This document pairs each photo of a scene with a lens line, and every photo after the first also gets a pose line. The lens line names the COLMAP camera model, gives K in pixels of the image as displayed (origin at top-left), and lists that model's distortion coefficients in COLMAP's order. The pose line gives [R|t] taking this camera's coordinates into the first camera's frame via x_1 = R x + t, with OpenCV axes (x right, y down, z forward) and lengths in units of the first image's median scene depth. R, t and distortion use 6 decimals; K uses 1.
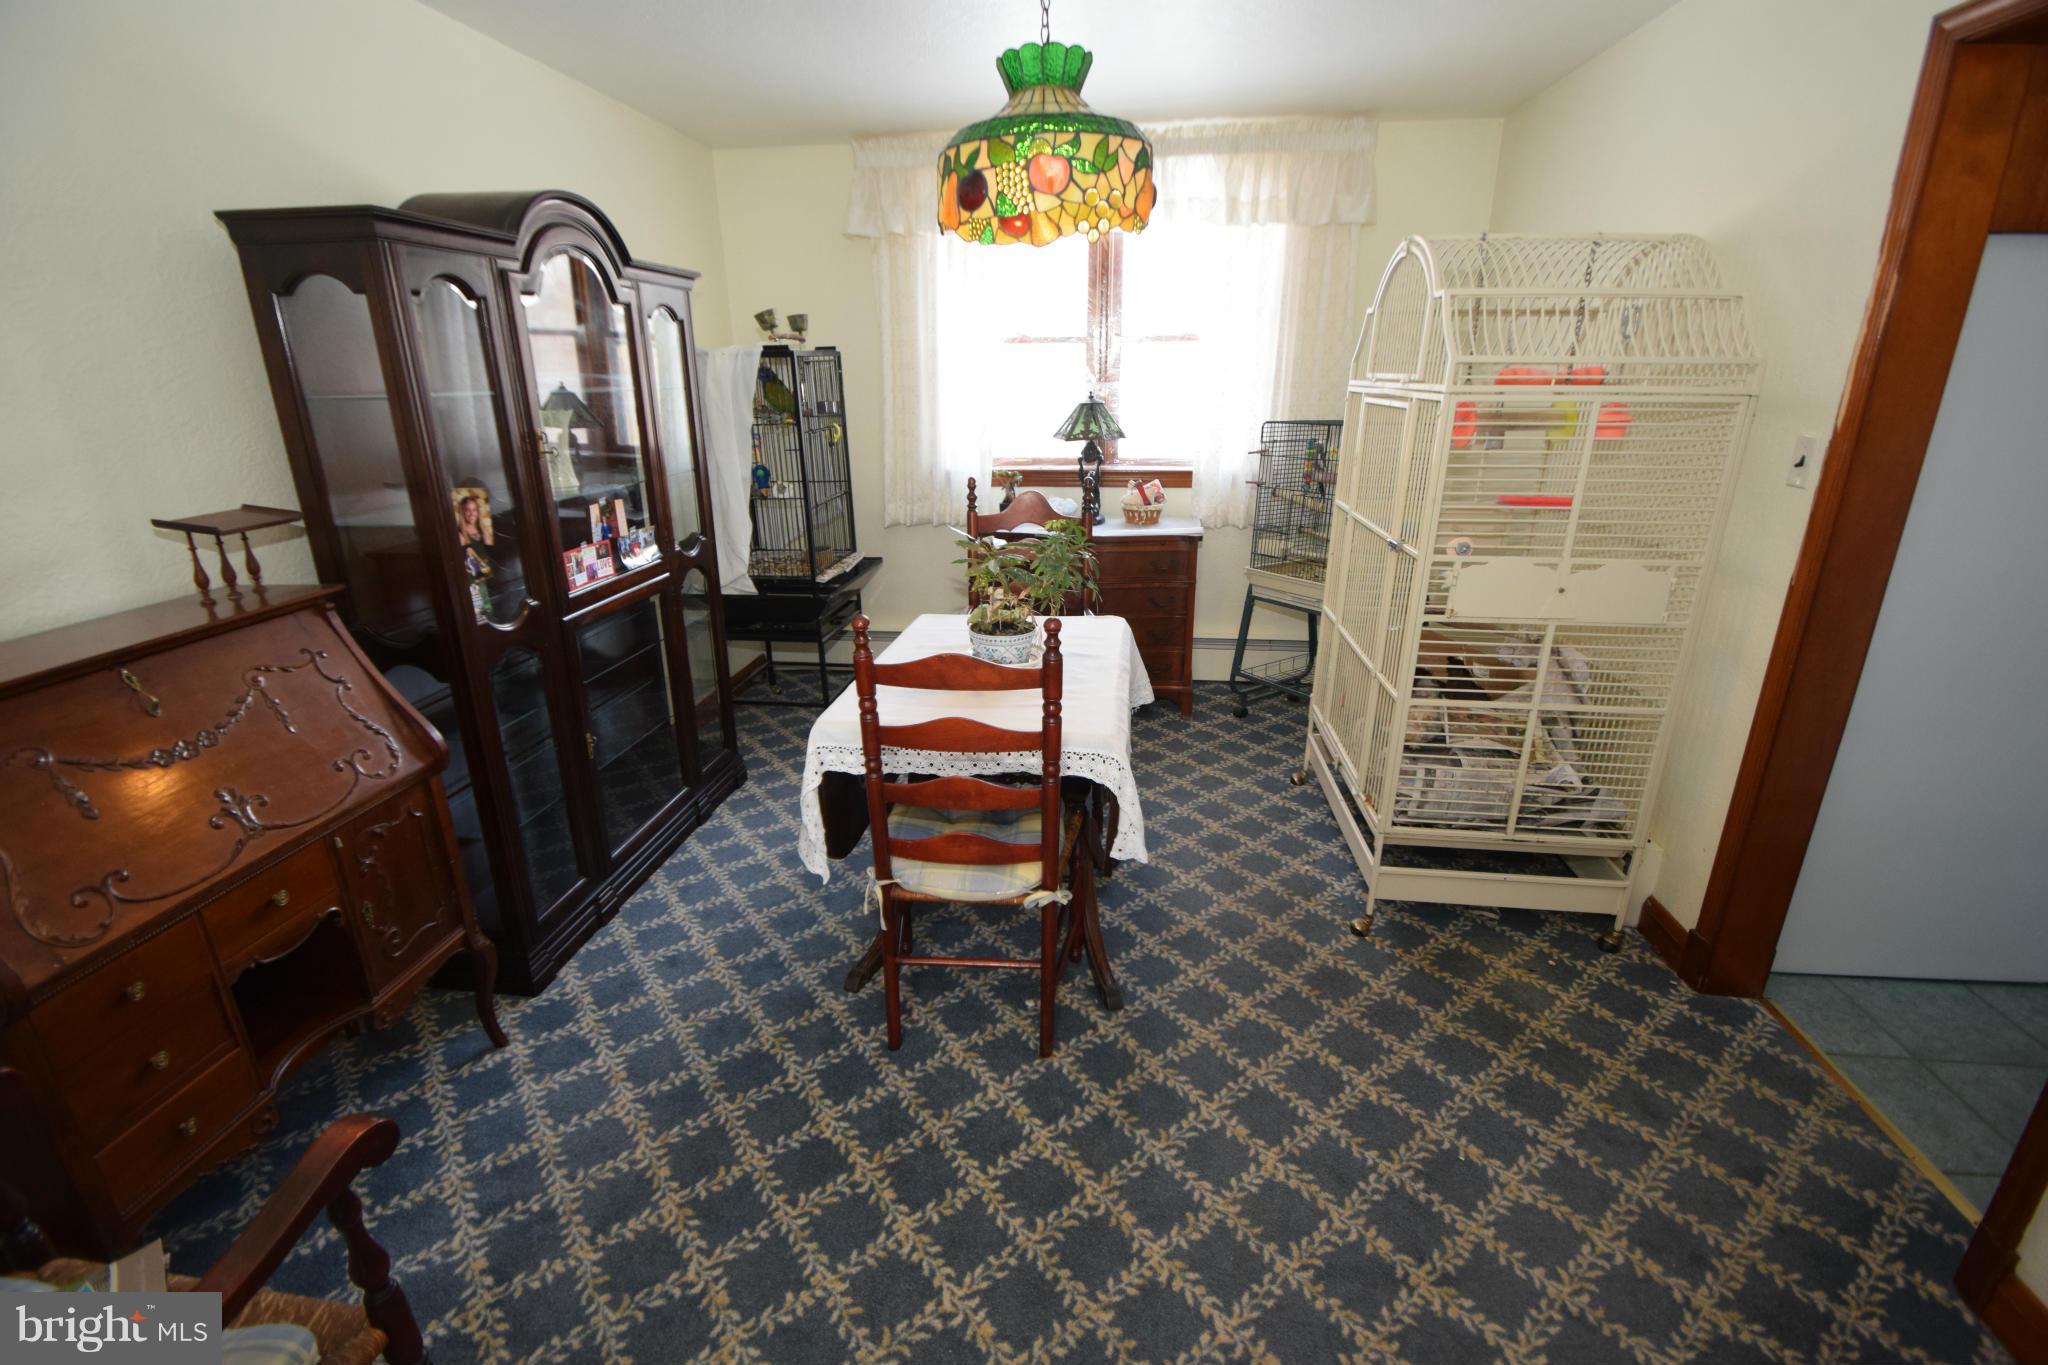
lens RADIAL K [[909.8, 0, 1012.7], [0, 909.8, 674.9], [0, 0, 1]] dist [0.024800, -0.027385]
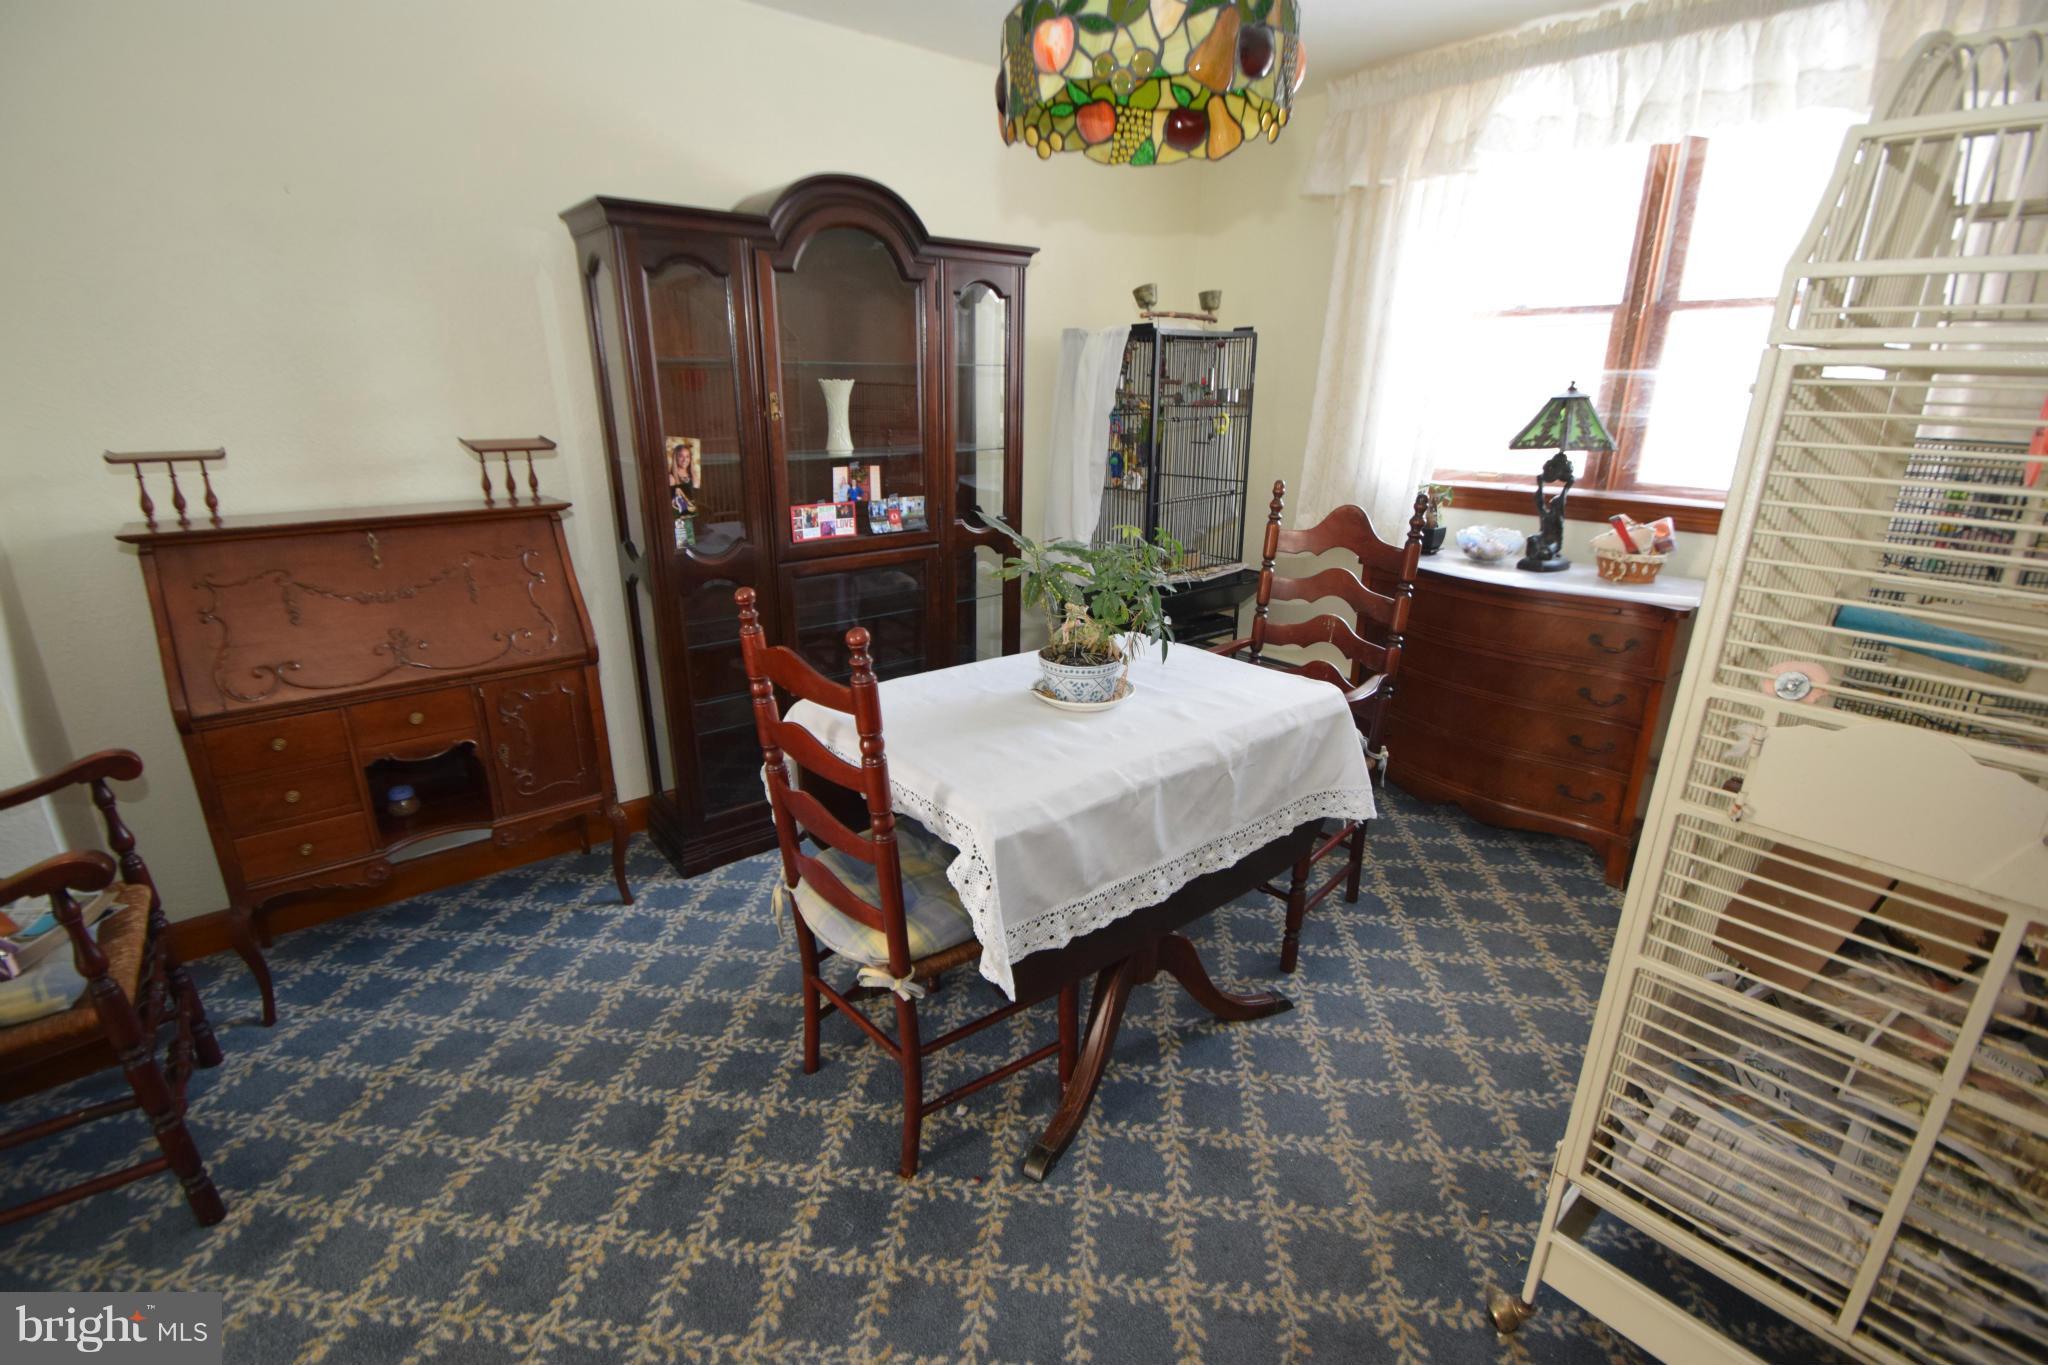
lens RADIAL K [[909.8, 0, 1012.7], [0, 909.8, 674.9], [0, 0, 1]] dist [0.024800, -0.027385]
pose [[0.723274, 0.222007, -0.653902, 0.498493], [-0.229295, 0.970398, 0.075840, -0.086230], [0.651382, 0.095083, 0.752769, 0.386881]]
